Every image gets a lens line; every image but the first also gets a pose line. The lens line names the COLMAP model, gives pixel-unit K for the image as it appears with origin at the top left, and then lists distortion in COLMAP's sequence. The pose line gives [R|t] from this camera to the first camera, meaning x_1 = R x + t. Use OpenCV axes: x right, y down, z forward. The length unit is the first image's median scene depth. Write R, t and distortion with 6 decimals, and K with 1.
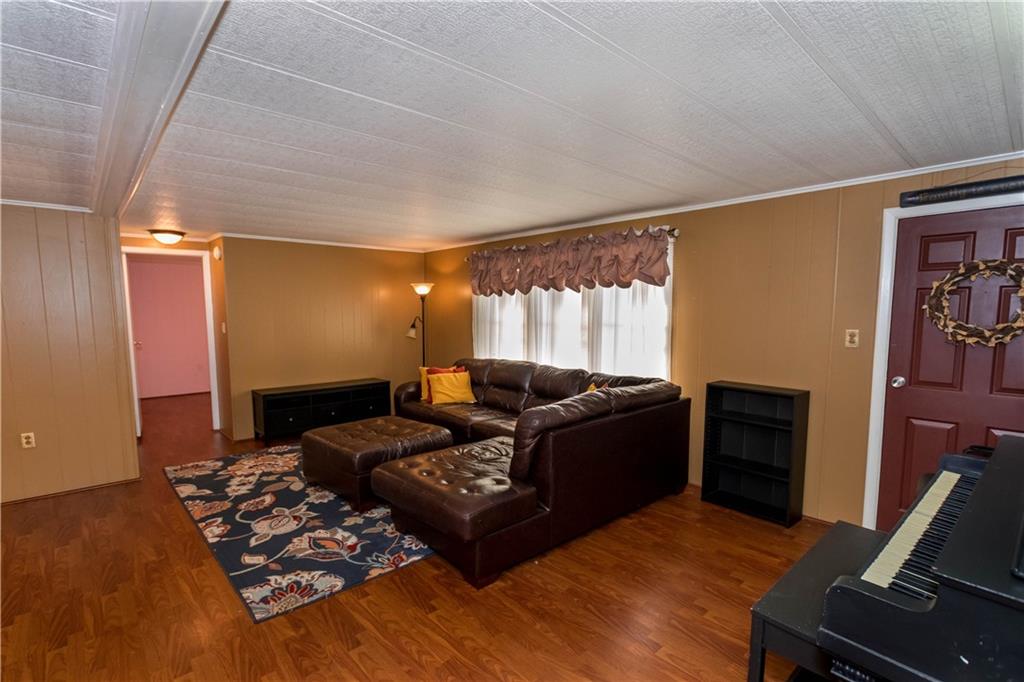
lens RADIAL K [[483.0, 0, 505.1], [0, 483.0, 357.4], [0, 0, 1]] dist [-0.009231, 0.000267]
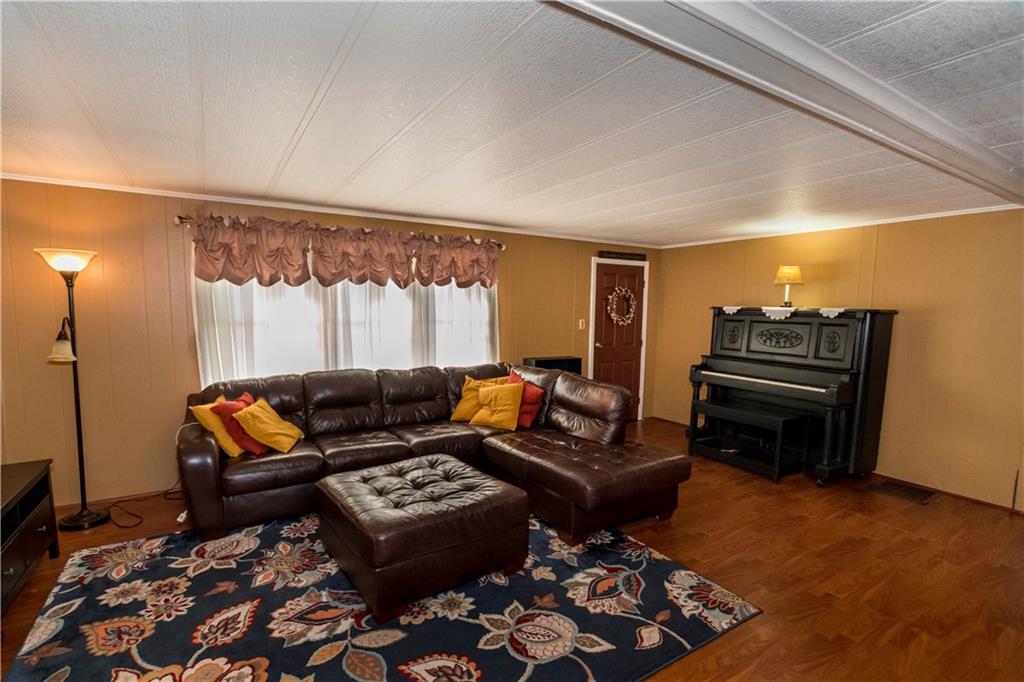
lens RADIAL K [[483.0, 0, 505.1], [0, 483.0, 357.4], [0, 0, 1]] dist [-0.009231, 0.000267]
pose [[0.176009, -0.097162, 0.979582, -1.103657], [0.085295, 0.992880, 0.083155, -0.088856], [-0.980686, 0.068917, 0.183043, 0.919459]]
